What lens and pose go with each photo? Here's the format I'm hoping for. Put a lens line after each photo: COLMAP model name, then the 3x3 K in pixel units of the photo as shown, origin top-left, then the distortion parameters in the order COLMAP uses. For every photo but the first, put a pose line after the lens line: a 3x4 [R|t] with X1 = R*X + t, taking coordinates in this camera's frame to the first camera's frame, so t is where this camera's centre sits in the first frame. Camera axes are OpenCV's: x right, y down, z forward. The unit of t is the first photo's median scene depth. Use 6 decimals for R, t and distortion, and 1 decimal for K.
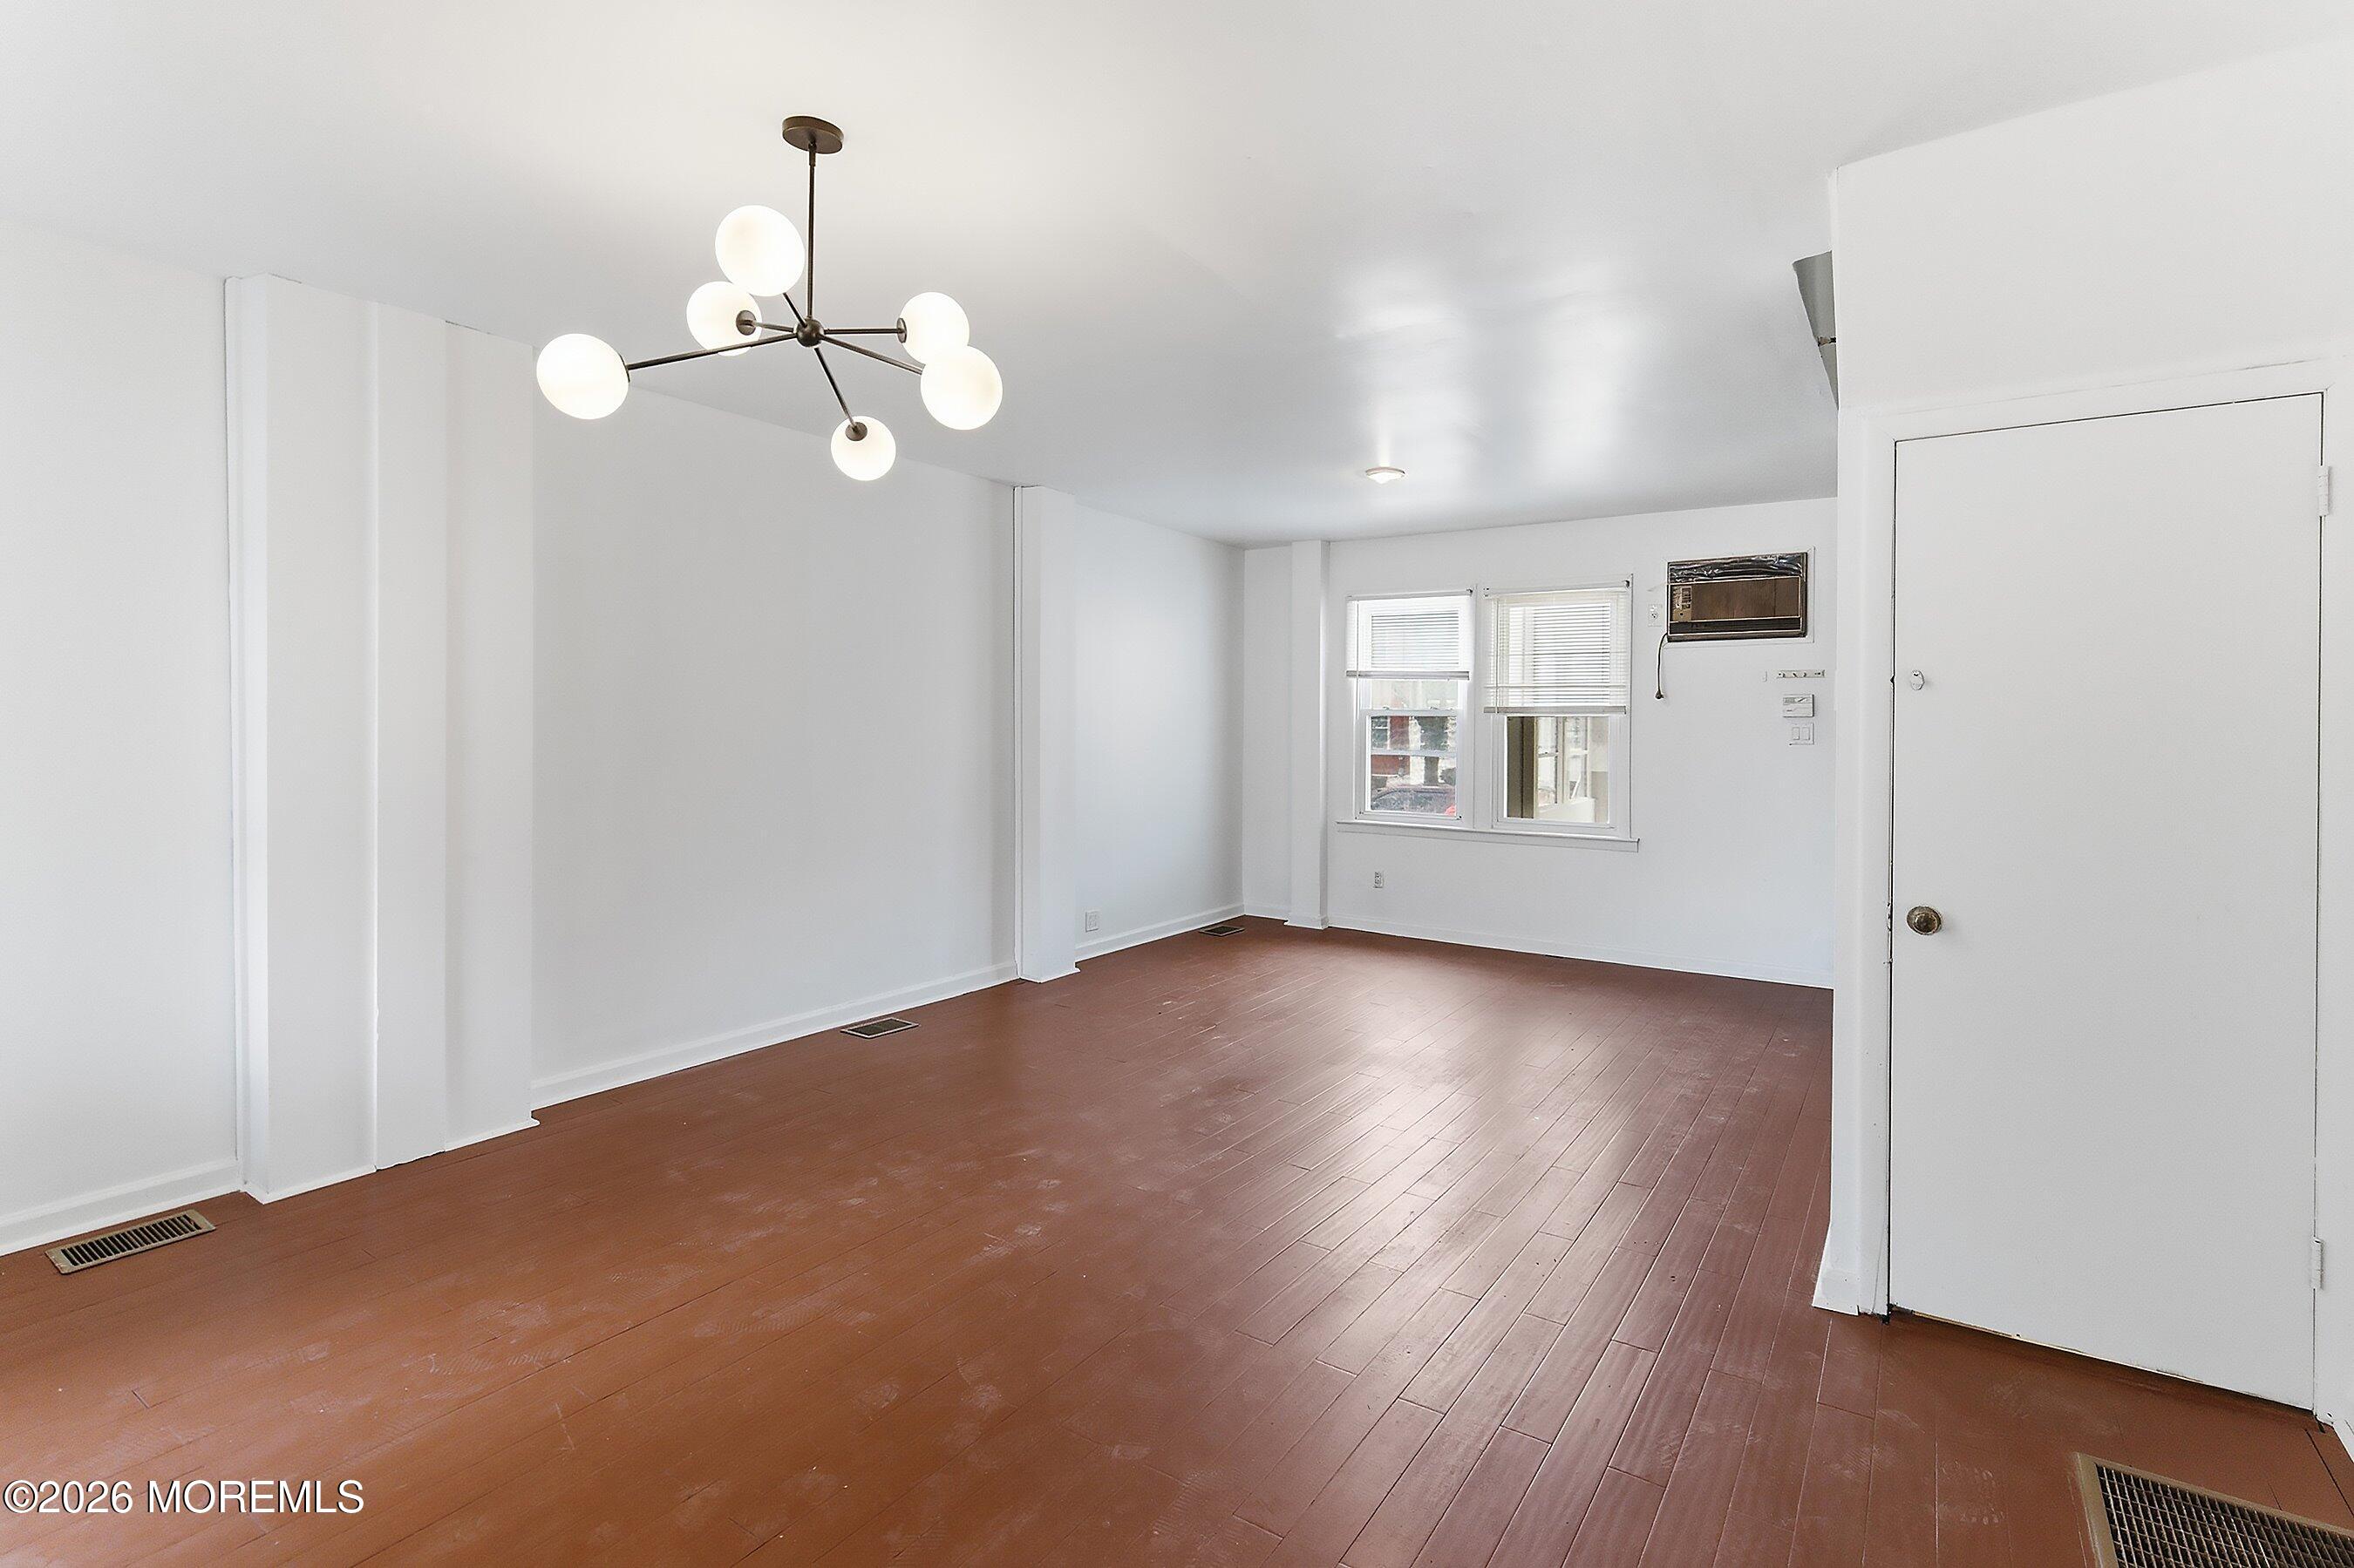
lens RADIAL K [[1089.1, 0, 1179.8], [0, 1089.1, 737.1], [0, 0, 1]] dist [-0.012511, 0.000071]
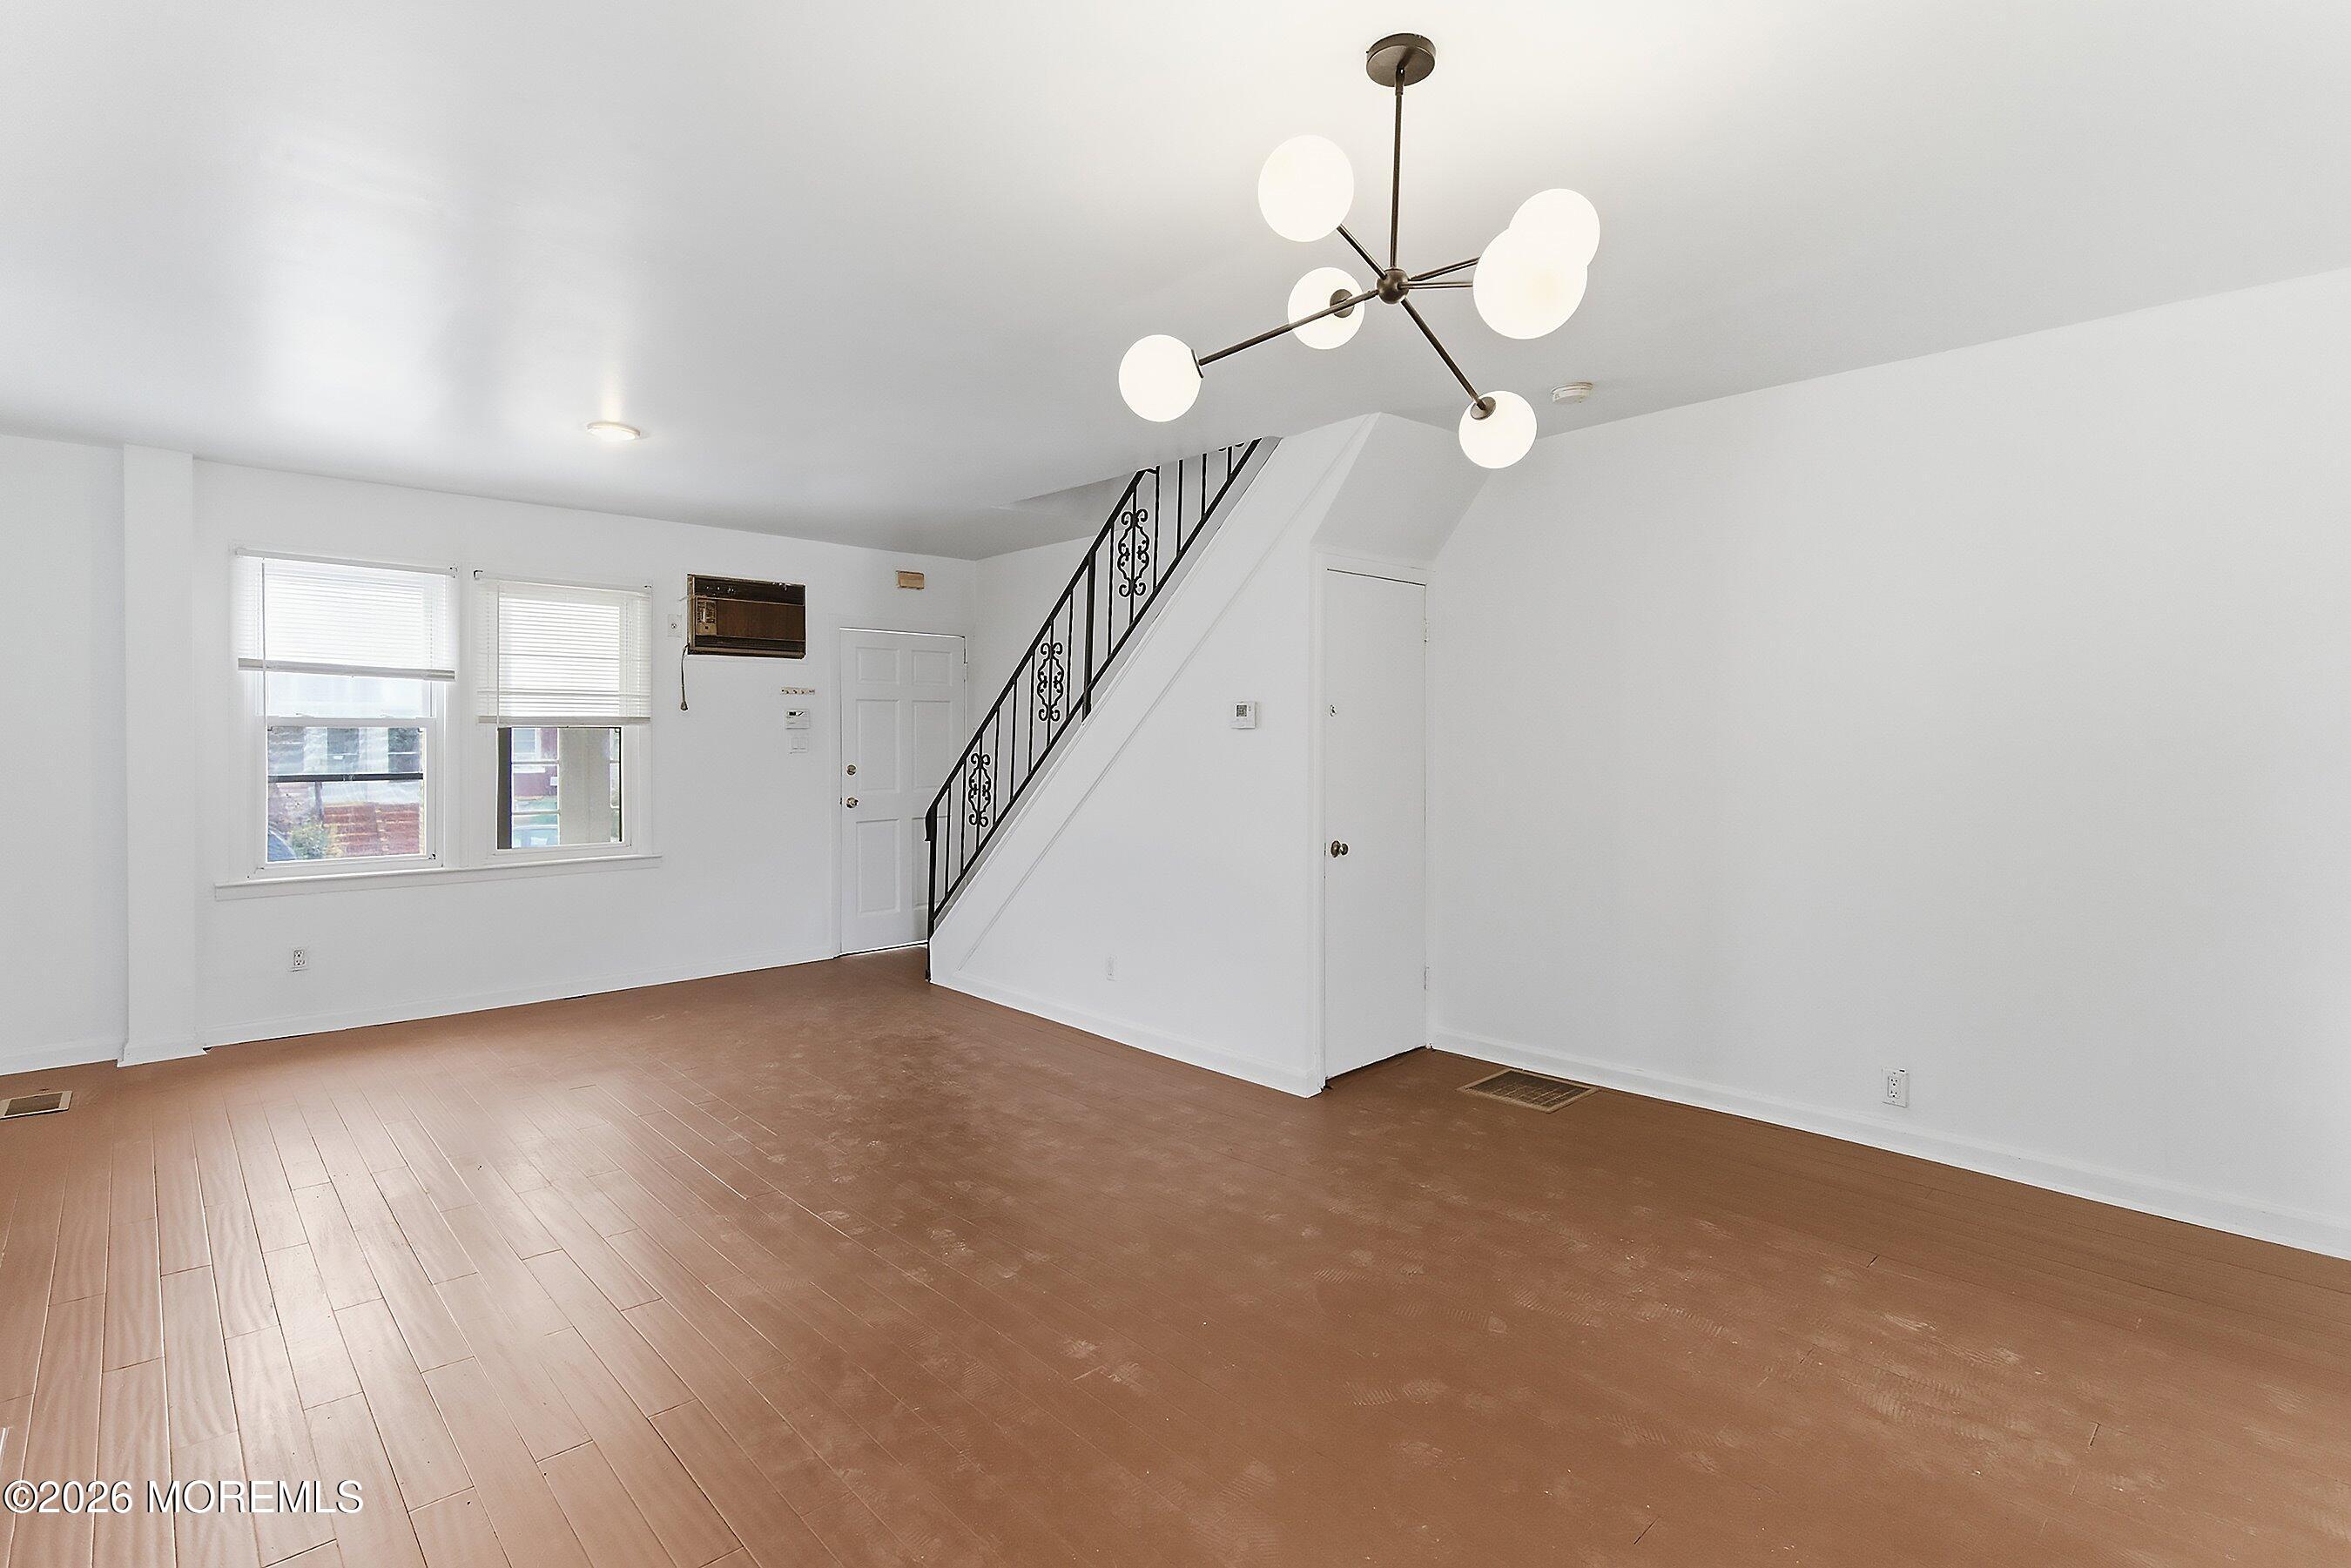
lens RADIAL K [[1087.8, 0, 1178.3], [0, 1087.8, 737.1], [0, 0, 1]] dist [-0.012511, 0.000071]
pose [[0.230963, -0.007363, 0.972935, -0.411413], [0.015884, 0.999867, 0.003796, -0.006976], [-0.972833, 0.014577, 0.231049, 0.325385]]
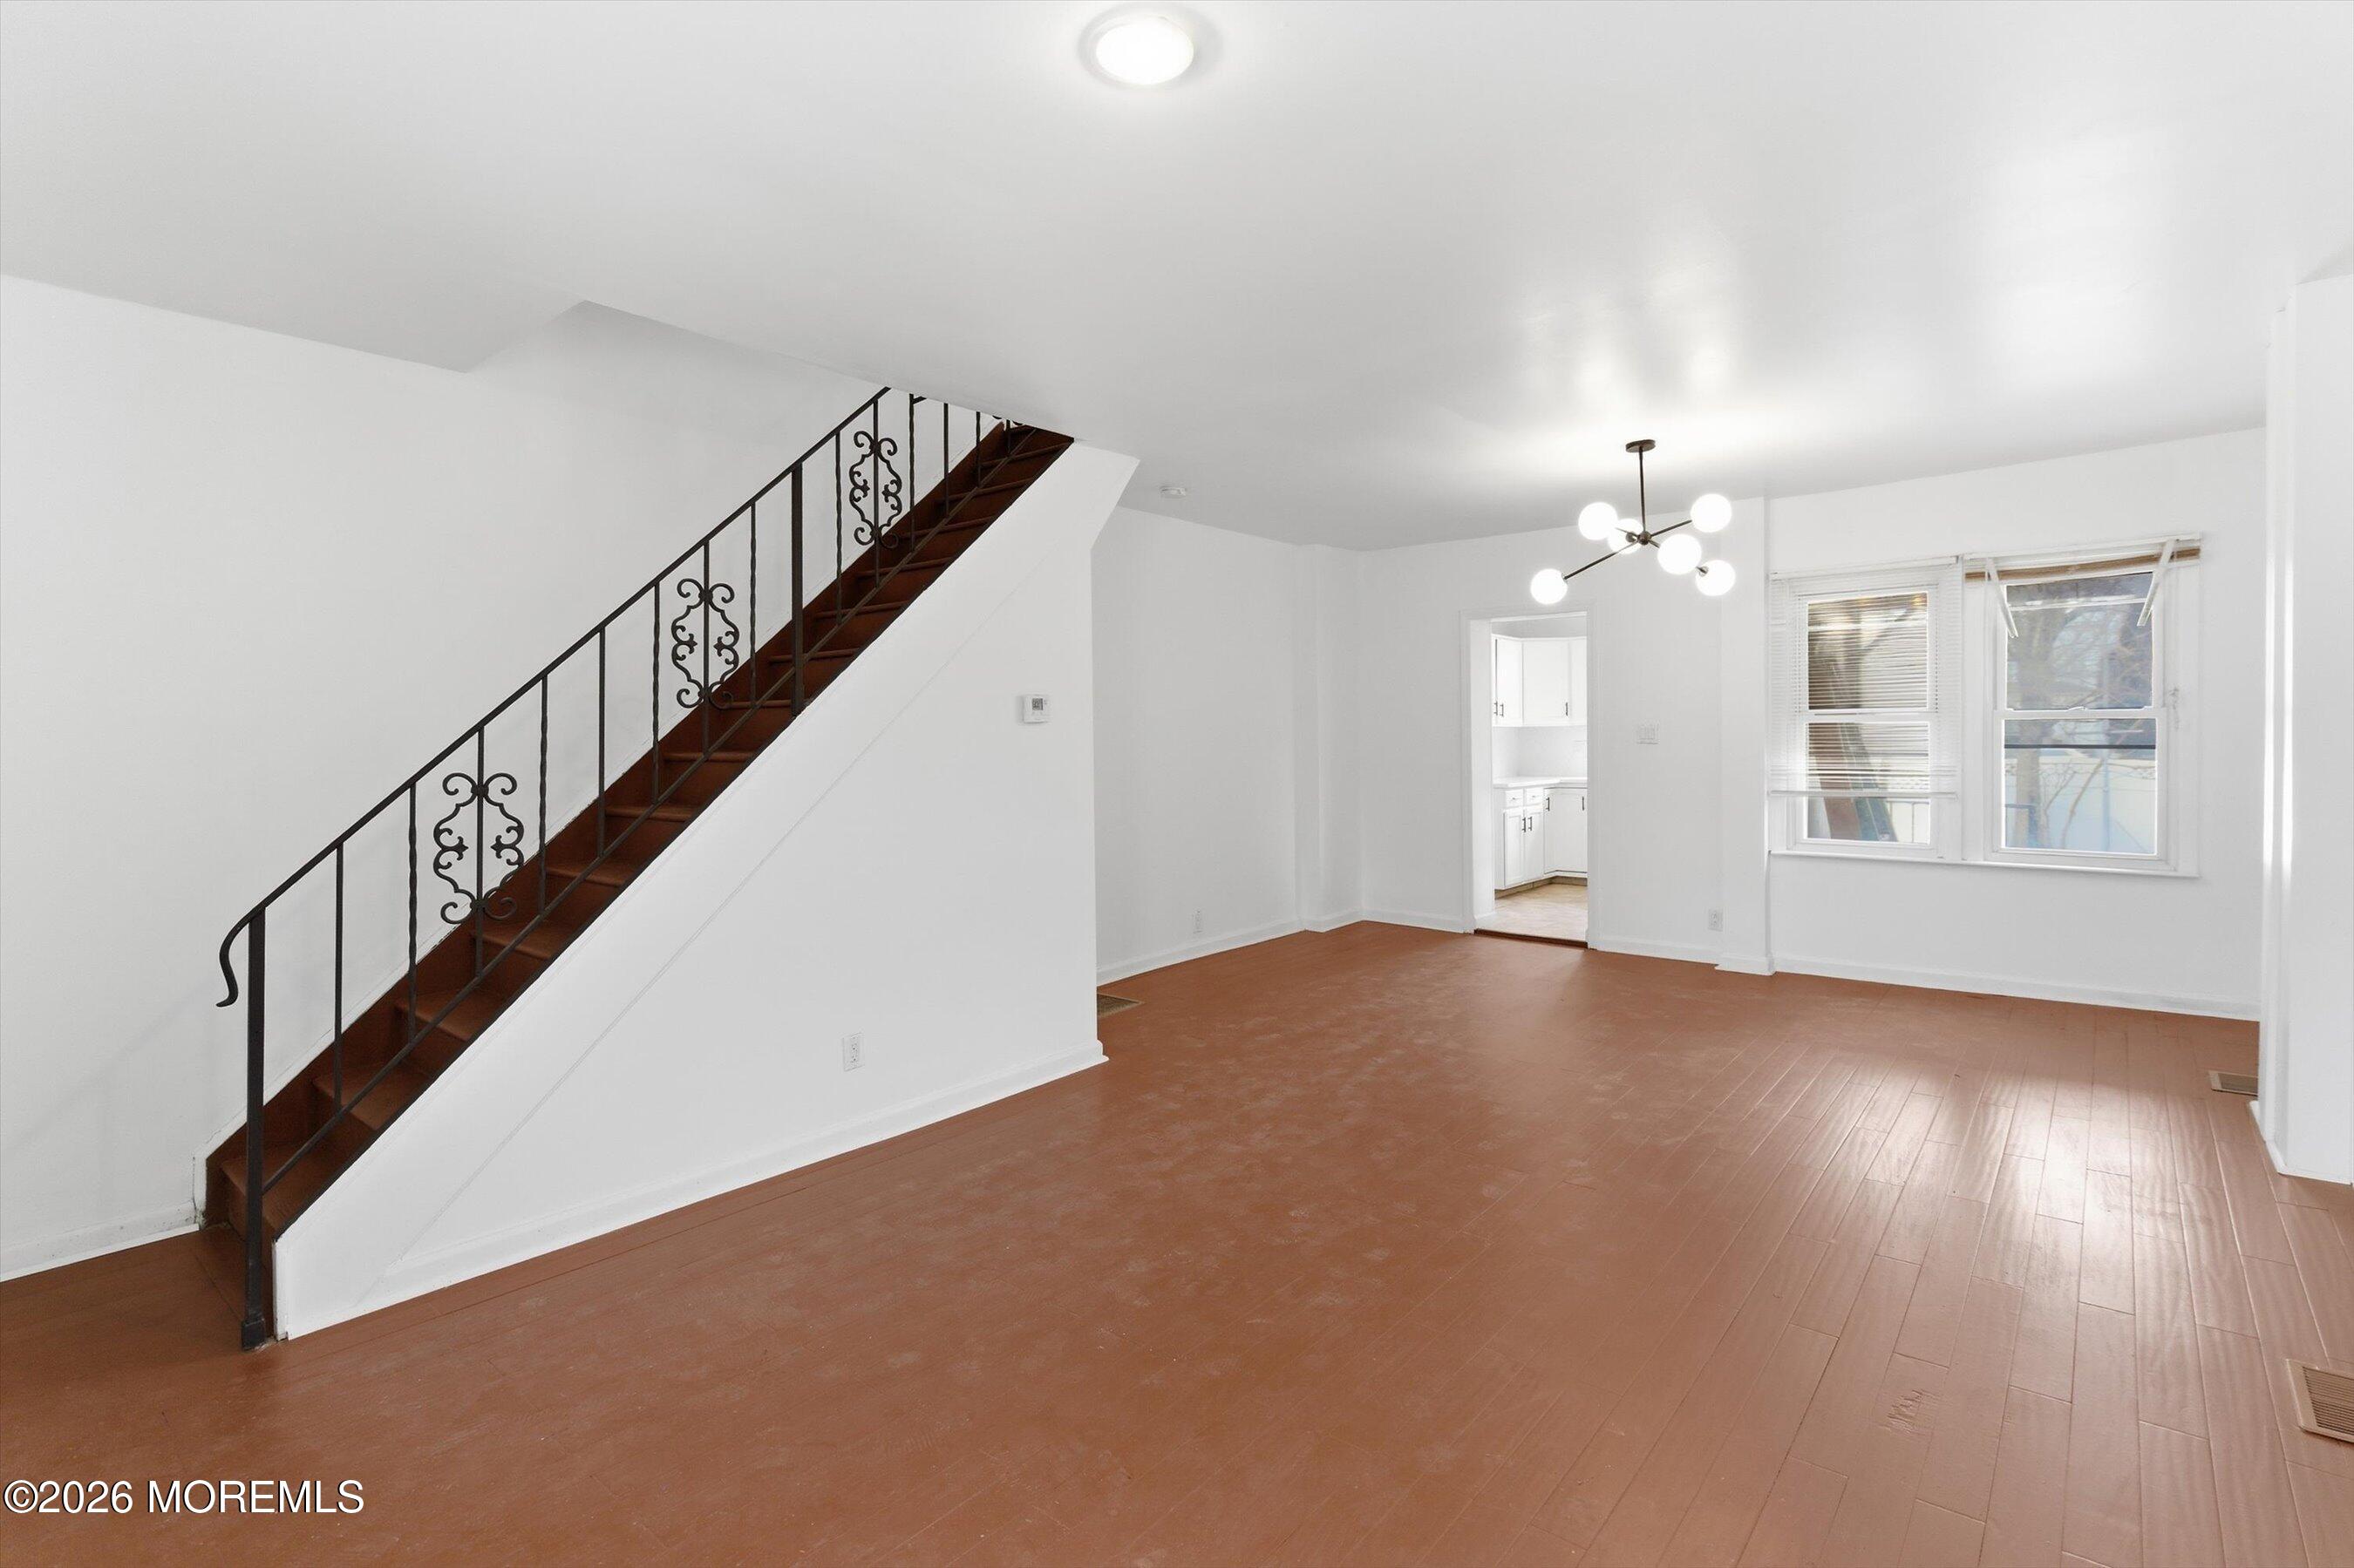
lens RADIAL K [[1089.1, 0, 1179.8], [0, 1089.1, 737.1], [0, 0, 1]] dist [-0.012511, 0.000071]
pose [[-0.989570, 0.004846, 0.143971, 0.082546], [0.008265, 0.999698, 0.023159, -0.014686], [-0.143816, 0.024107, -0.989311, 1.084314]]
